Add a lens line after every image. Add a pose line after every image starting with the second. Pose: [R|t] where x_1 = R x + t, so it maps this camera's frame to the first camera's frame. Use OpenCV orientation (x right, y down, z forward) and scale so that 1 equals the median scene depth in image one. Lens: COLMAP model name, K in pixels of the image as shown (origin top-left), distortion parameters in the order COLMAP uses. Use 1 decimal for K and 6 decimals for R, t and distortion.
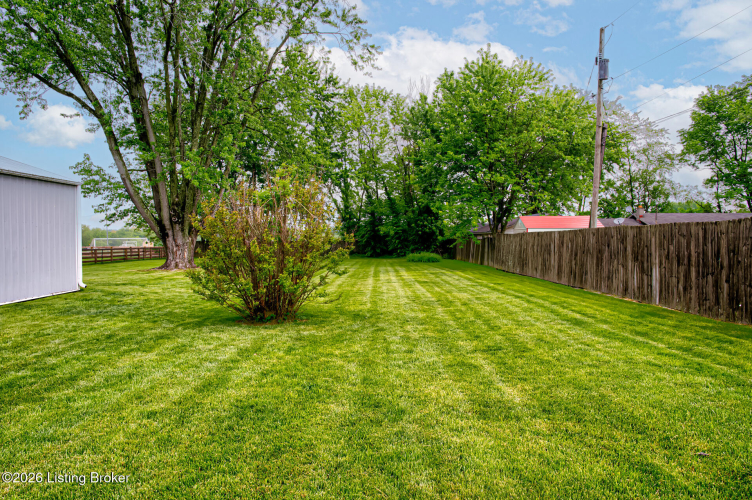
lens RADIAL K [[497.5, 0, 376.0], [0, 497.5, 250.0], [0, 0, 1]] dist [-0.000775, 0.000633]
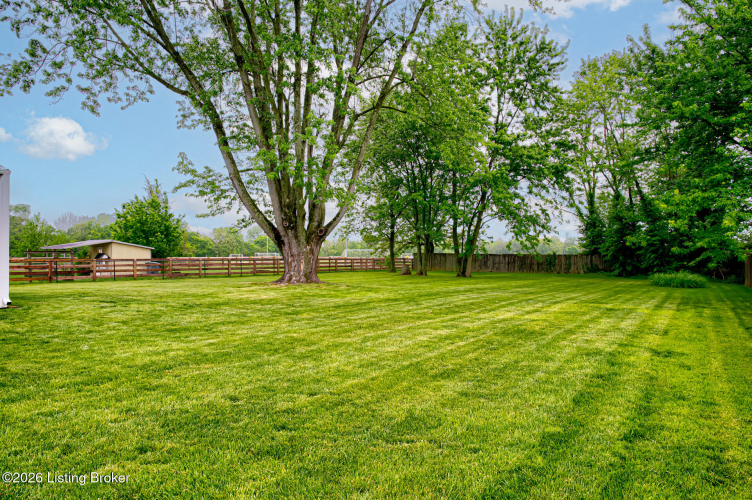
lens RADIAL K [[497.5, 0, 376.0], [0, 497.5, 250.0], [0, 0, 1]] dist [-0.000775, 0.000633]
pose [[0.846821, 0.005709, -0.531848, 0.171749], [-0.021326, 0.999503, -0.023226, -0.001299], [0.531451, 0.031010, 0.846521, 0.354605]]
